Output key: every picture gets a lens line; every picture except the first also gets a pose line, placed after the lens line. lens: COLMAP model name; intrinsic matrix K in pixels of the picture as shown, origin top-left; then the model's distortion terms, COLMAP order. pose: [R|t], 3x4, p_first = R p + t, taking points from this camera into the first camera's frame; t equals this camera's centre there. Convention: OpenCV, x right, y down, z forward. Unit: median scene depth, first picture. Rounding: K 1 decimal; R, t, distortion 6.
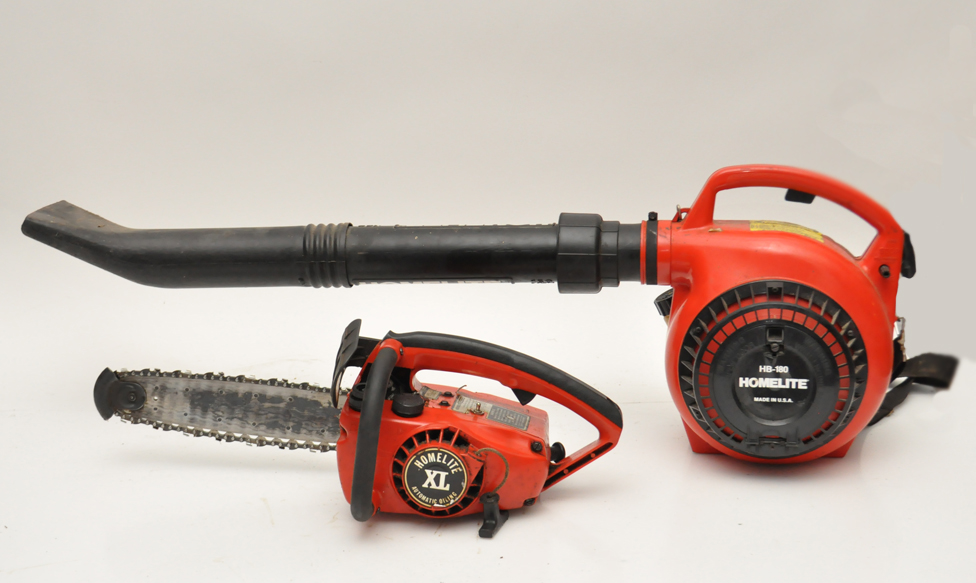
lens RADIAL K [[1387.9, 0, 488.0], [0, 1387.9, 291.5], [0, 0, 1]] dist [-0.030365, -0.035923]
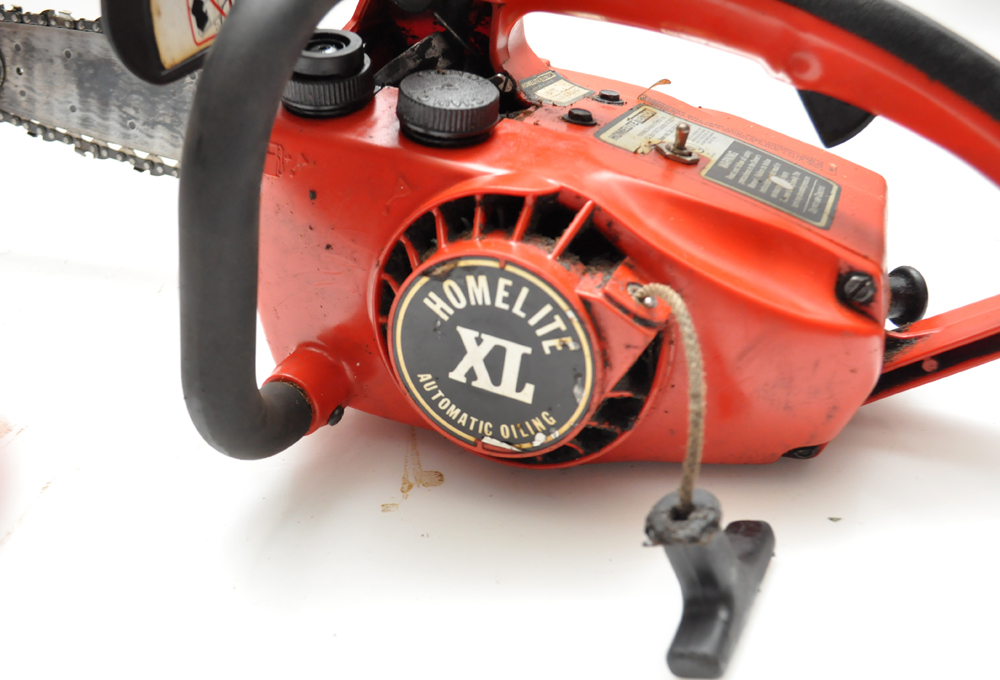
lens RADIAL K [[963.4, 0, 502.6], [0, 963.4, 315.1], [0, 0, 1]] dist [-0.058250, -0.002387]
pose [[0.957116, 0.134828, -0.256418, 0.015493], [-0.069877, 0.966410, 0.247324, 0.070432], [0.281151, -0.218801, 0.934388, 0.767181]]
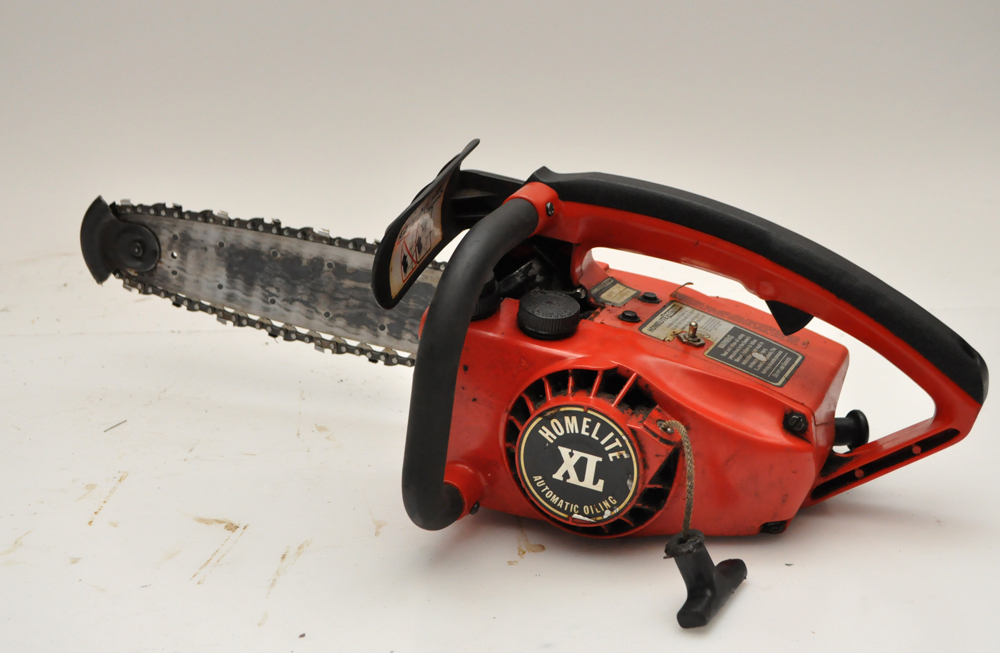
lens RADIAL K [[1608.5, 0, 500.0], [0, 1608.5, 326.5], [0, 0, 1]] dist [-0.020729, -0.009178]
pose [[0.954224, 0.099634, -0.282011, 0.090652], [-0.061700, 0.988178, 0.140350, 0.003629], [0.292660, -0.116526, 0.949090, 0.416621]]
